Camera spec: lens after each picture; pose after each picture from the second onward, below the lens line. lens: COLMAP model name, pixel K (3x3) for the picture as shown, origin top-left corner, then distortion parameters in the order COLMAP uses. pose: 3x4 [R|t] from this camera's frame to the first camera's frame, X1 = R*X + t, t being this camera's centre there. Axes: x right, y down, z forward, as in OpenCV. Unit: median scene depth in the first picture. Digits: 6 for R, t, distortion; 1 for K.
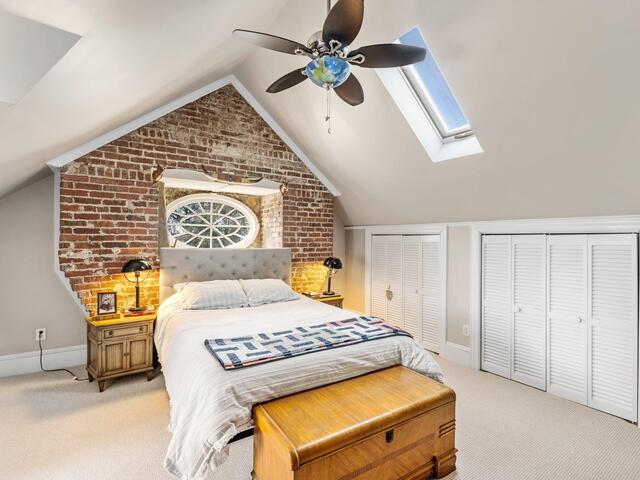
lens RADIAL K [[302.9, 0, 320.1], [0, 302.9, 242.1], [0, 0, 1]] dist [-0.000067, 0.000032]
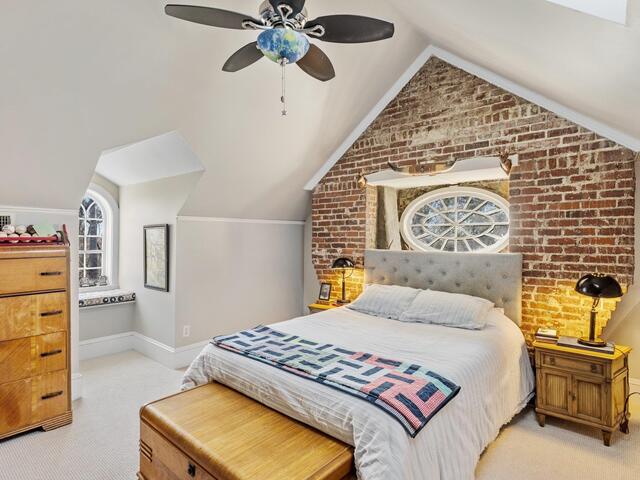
lens RADIAL K [[344.4, 0, 320.3], [0, 344.4, 238.5], [0, 0, 1]] dist [-0.001050, -0.000100]
pose [[0.316474, -0.010052, -0.948548, 0.500639], [-0.006081, 0.999902, -0.012625, -0.001028], [0.948582, 0.009764, 0.316382, 0.401502]]
